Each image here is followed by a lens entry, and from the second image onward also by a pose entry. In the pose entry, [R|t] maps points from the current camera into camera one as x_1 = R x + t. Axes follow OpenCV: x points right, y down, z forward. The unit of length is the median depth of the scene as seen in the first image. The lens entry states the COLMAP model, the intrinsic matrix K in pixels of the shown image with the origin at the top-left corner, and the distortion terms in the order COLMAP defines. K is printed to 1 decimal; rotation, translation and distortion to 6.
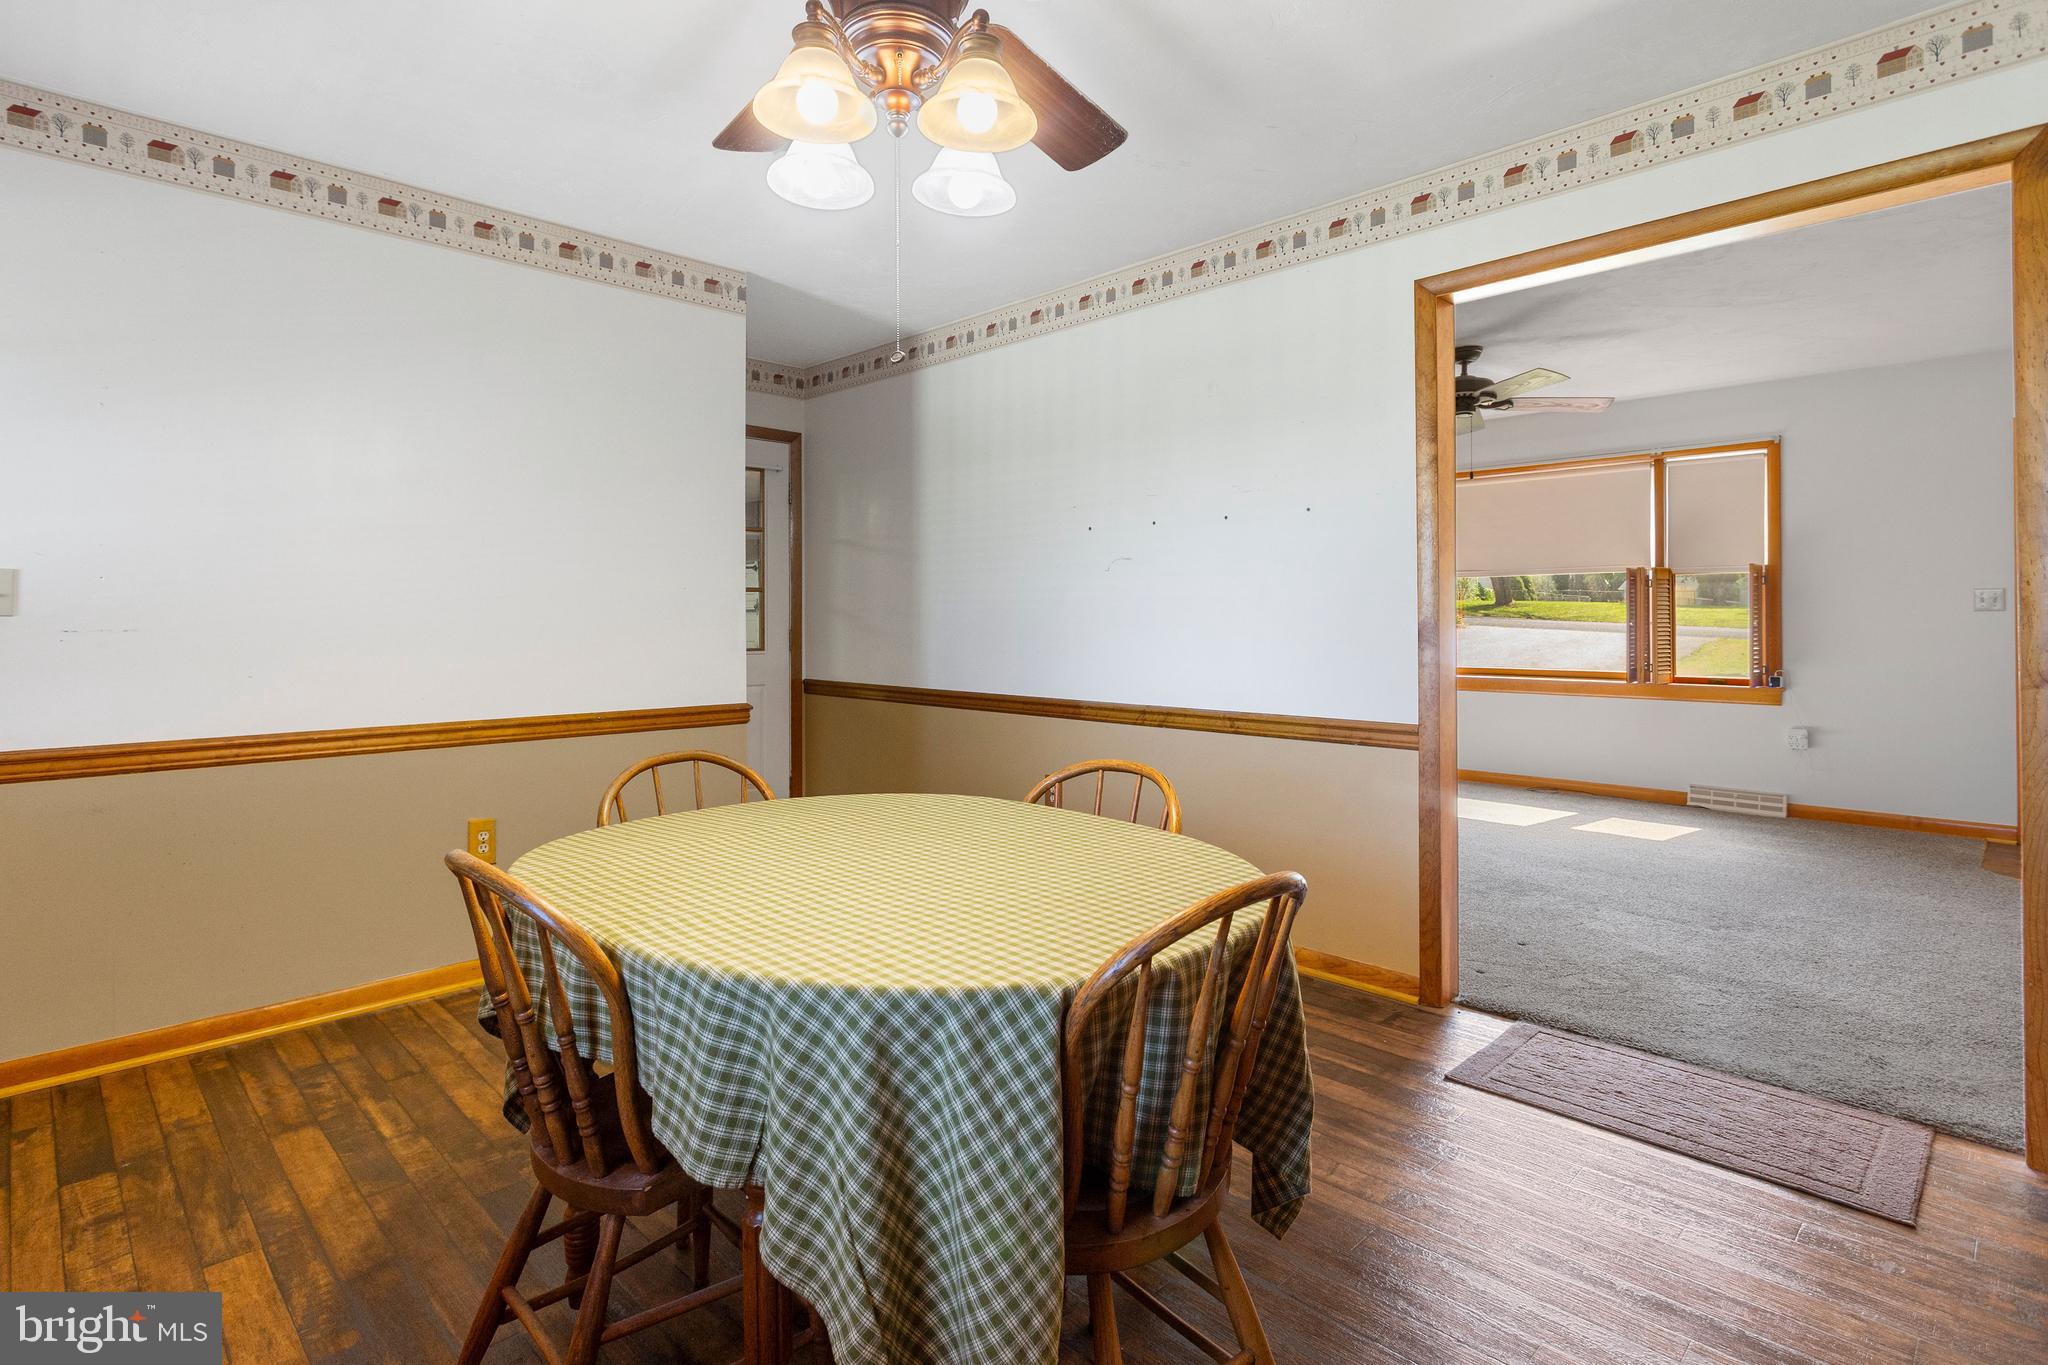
lens RADIAL K [[983.1, 0, 994.8], [0, 983.1, 607.0], [0, 0, 1]] dist [0.002651, 0.000438]
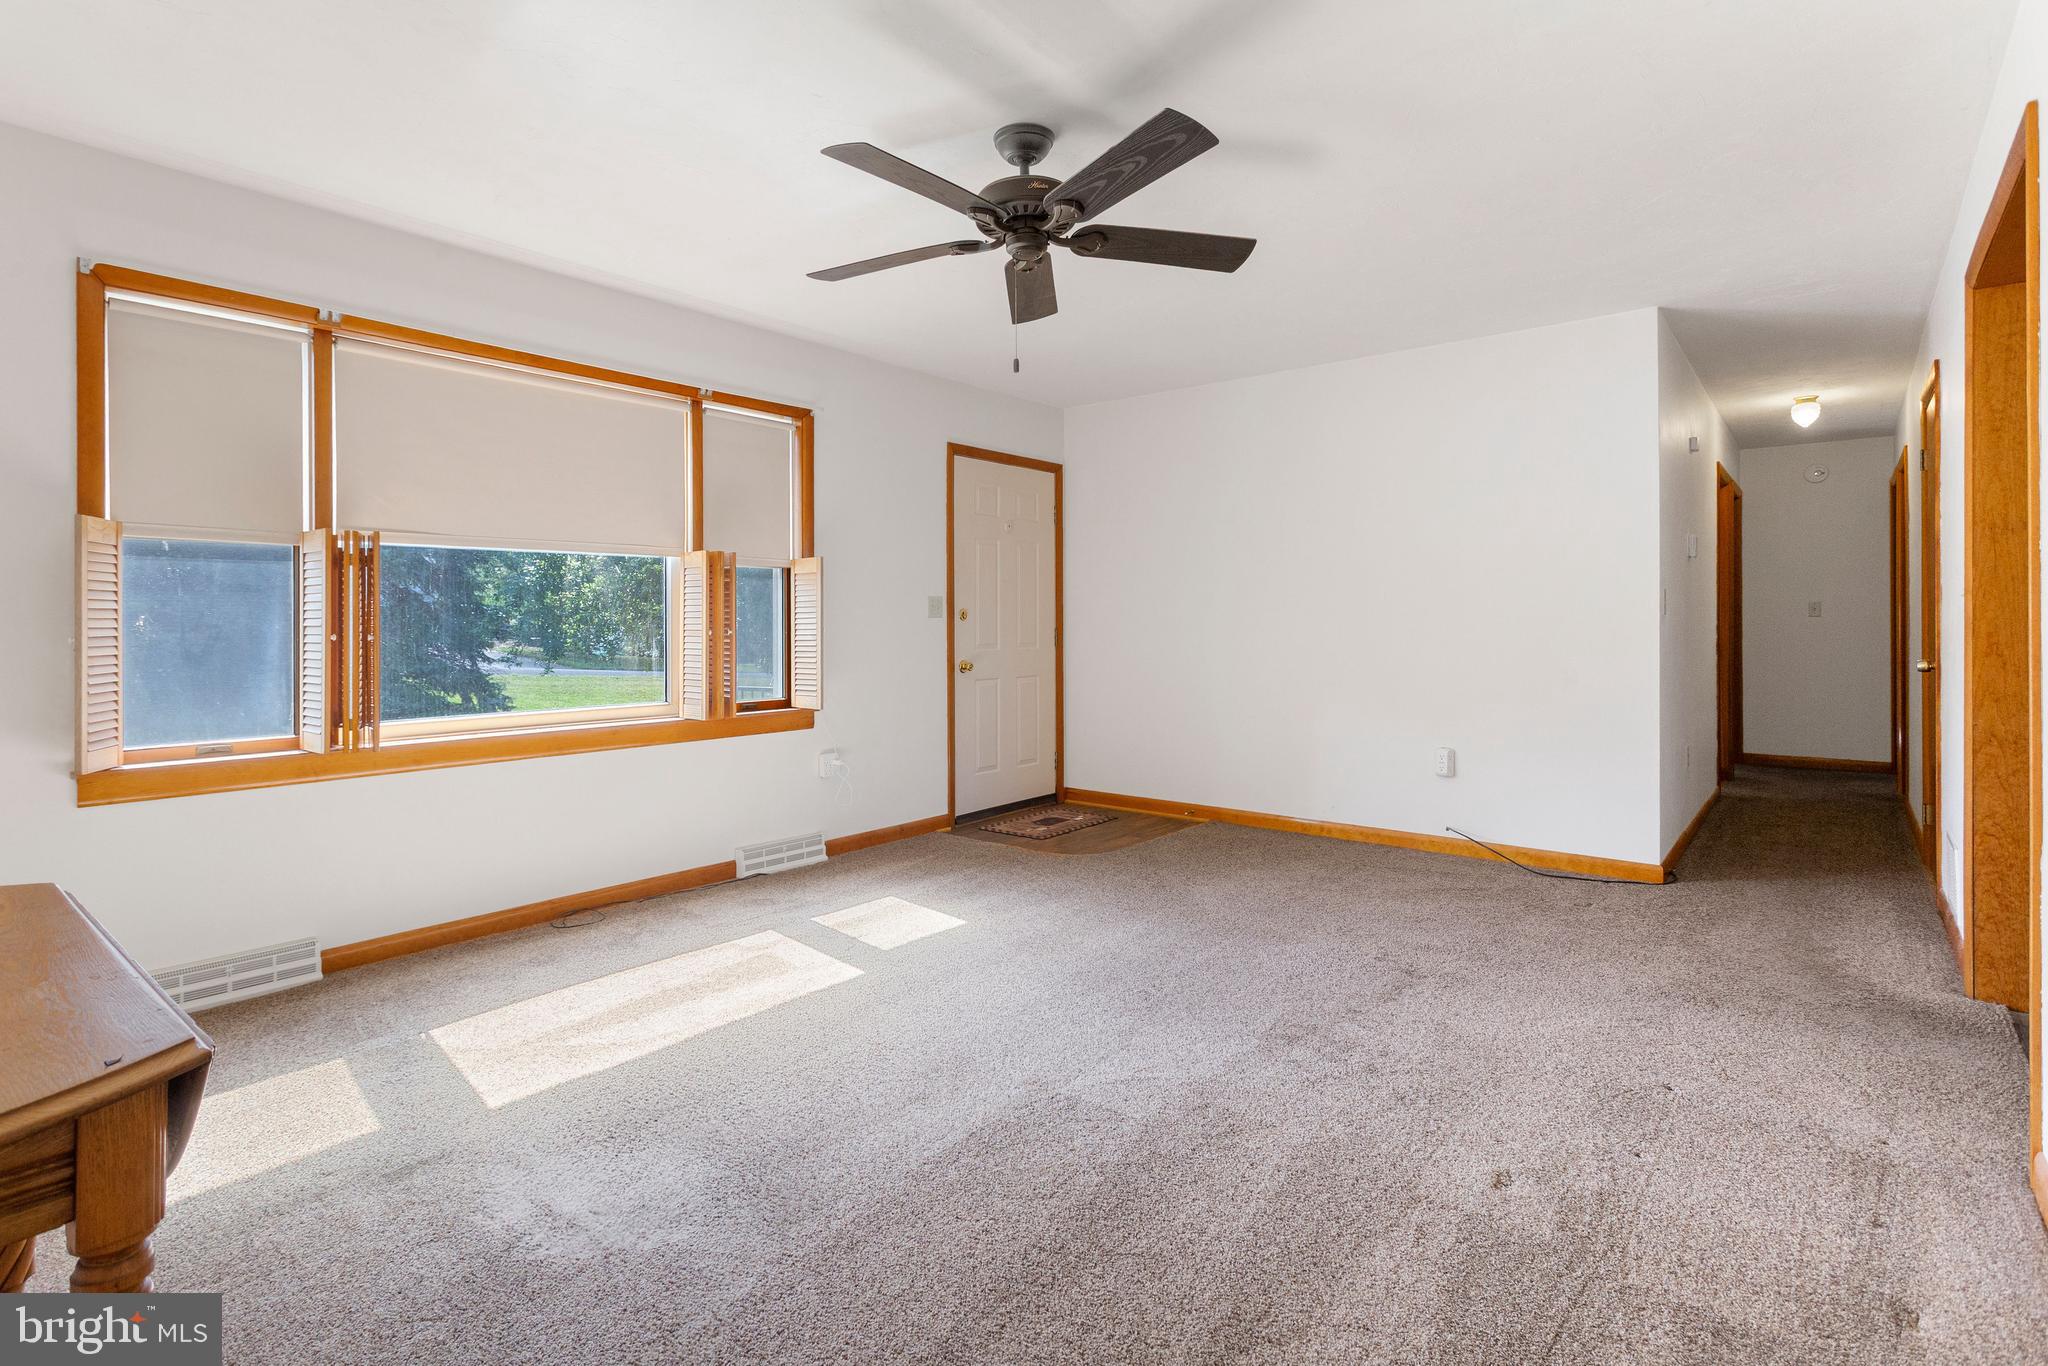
lens RADIAL K [[995.8, 0, 1023.7], [0, 995.8, 627.8], [0, 0, 1]] dist [0.001161, 0.000158]
pose [[-0.118706, -0.000107, 0.992929, -0.066655], [-0.006076, 0.999981, -0.000619, 0.013508], [-0.992911, -0.006106, -0.118705, 0.916949]]
